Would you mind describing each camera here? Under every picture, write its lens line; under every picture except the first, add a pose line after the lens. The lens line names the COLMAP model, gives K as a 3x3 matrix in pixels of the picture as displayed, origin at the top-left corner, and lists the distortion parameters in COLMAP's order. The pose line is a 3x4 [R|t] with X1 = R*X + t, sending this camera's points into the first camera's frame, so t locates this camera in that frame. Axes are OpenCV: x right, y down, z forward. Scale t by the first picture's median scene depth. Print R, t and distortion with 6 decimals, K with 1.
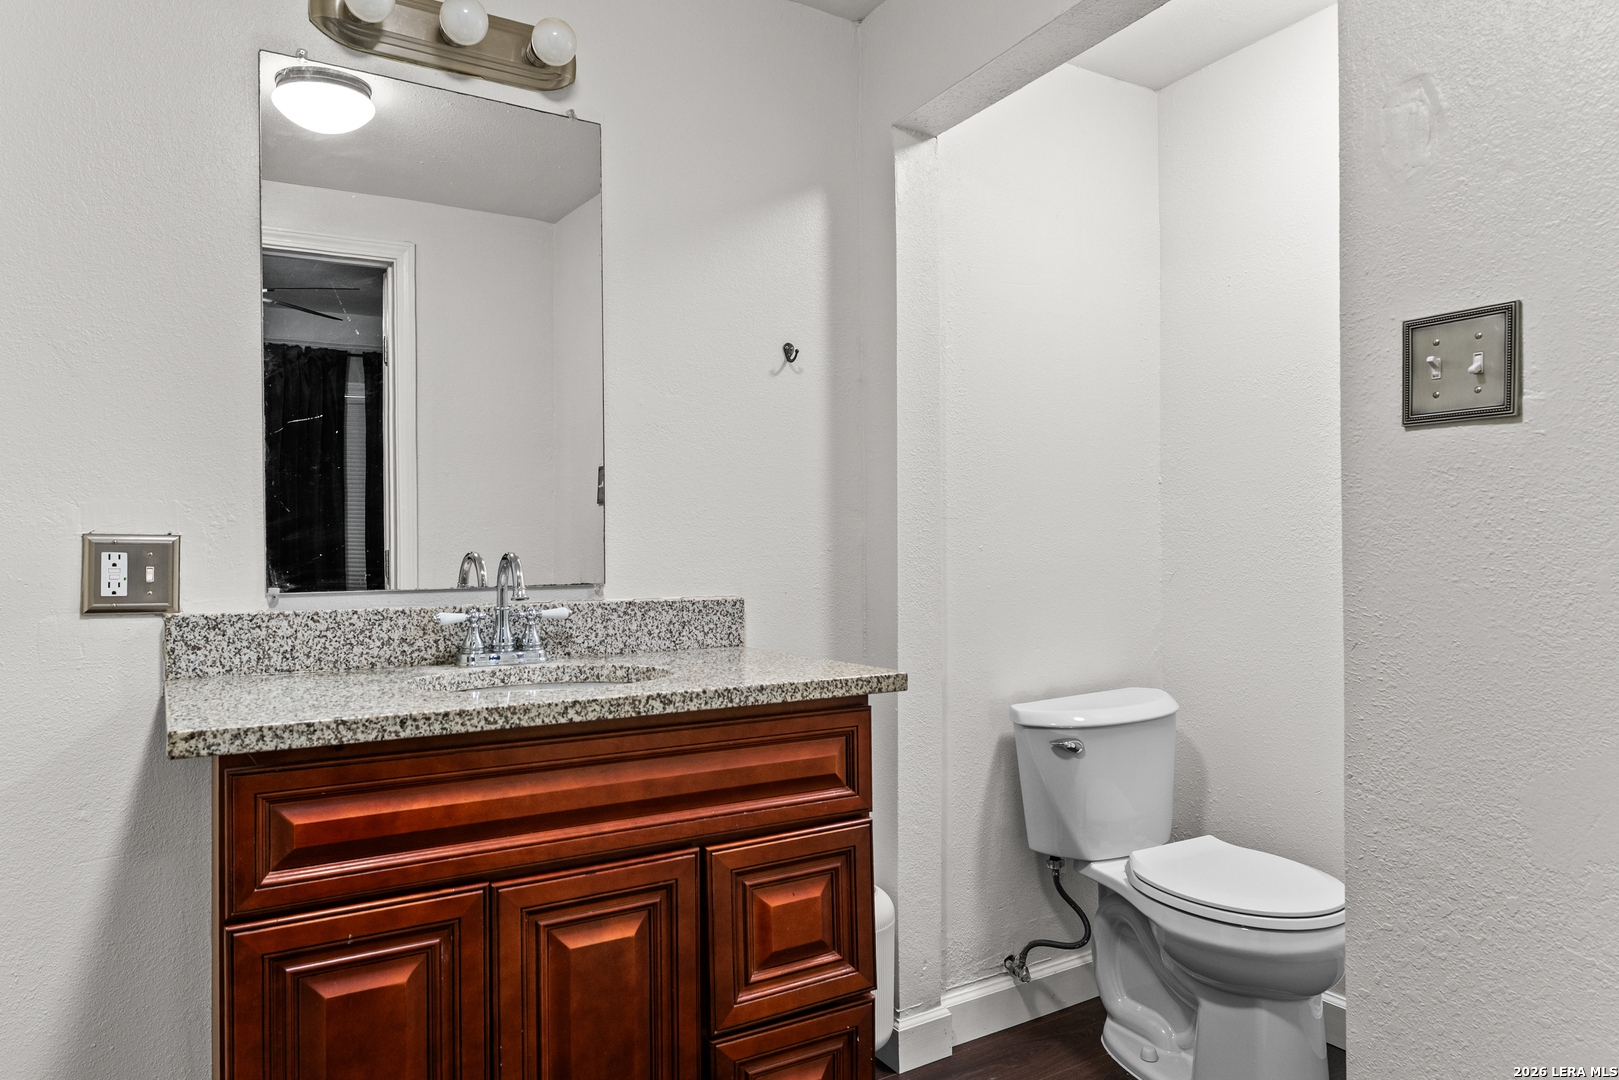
lens RADIAL K [[992.1, 0, 808.7], [0, 992.1, 543.5], [0, 0, 1]] dist [0.000168, -0.000974]
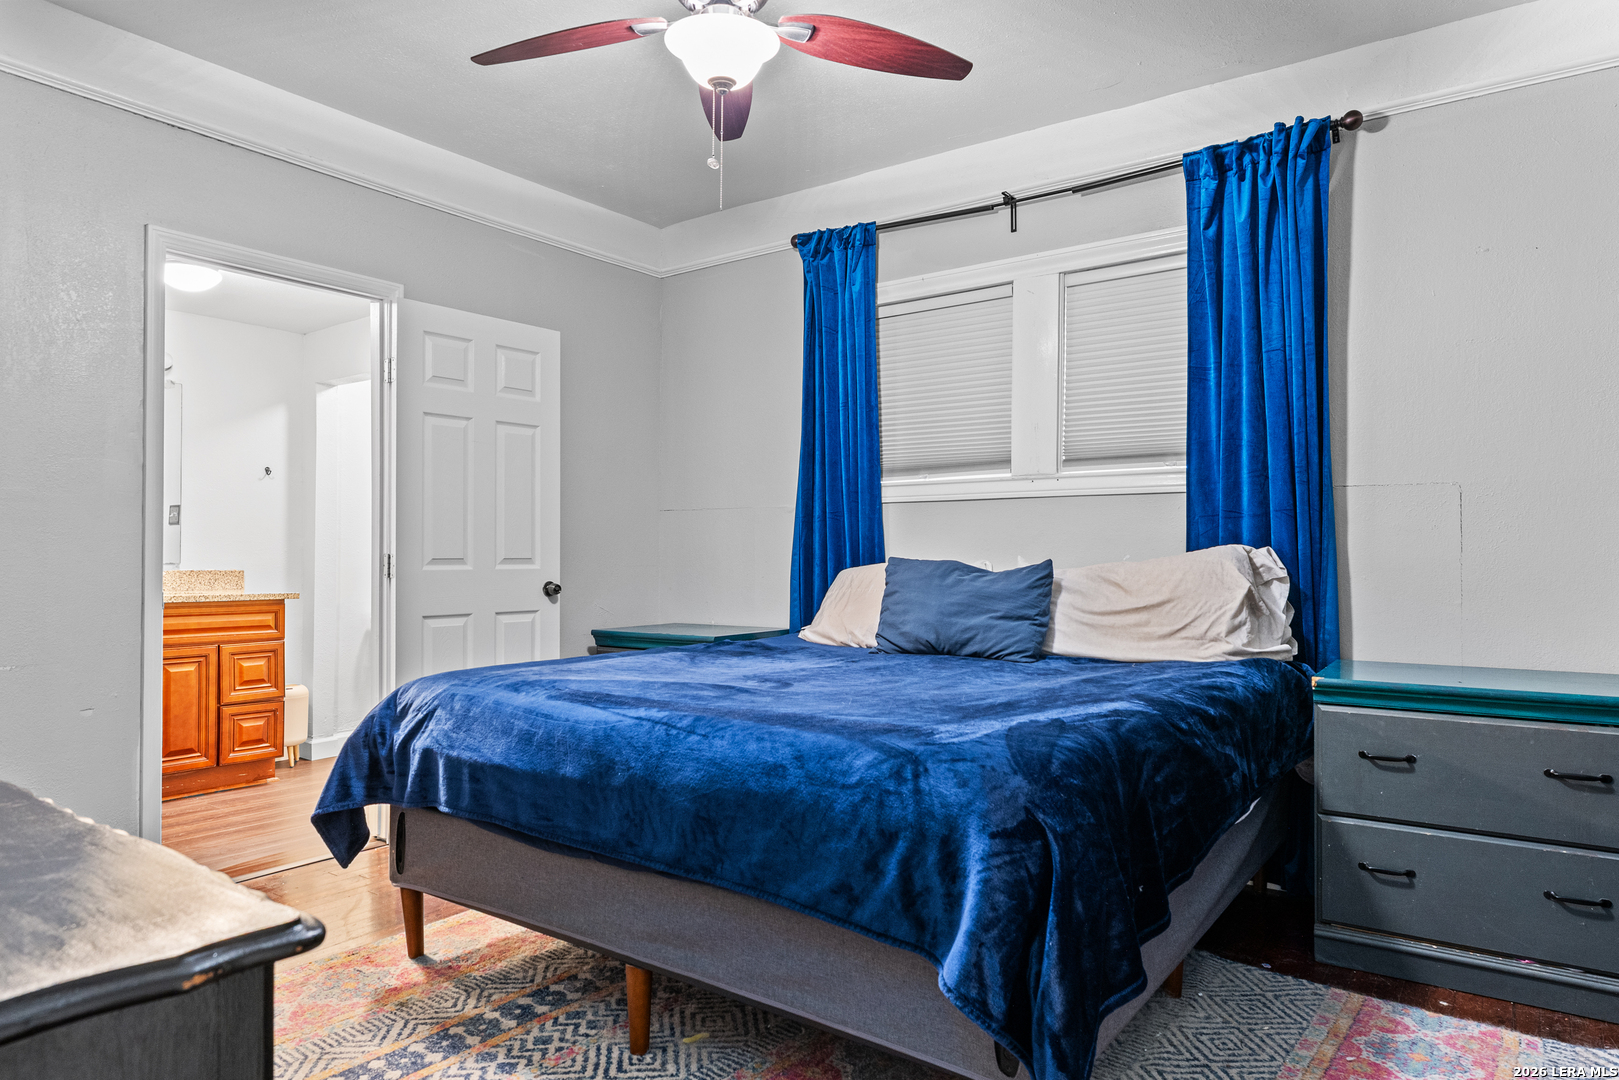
lens RADIAL K [[992.1, 0, 808.8], [0, 992.1, 534.9], [0, 0, 1]] dist [0.000168, -0.000974]
pose [[0.922415, 0.015121, 0.385904, 0.369656], [-0.007961, 0.999765, -0.020145, 0.005236], [-0.386118, 0.015510, 0.922319, -2.431469]]
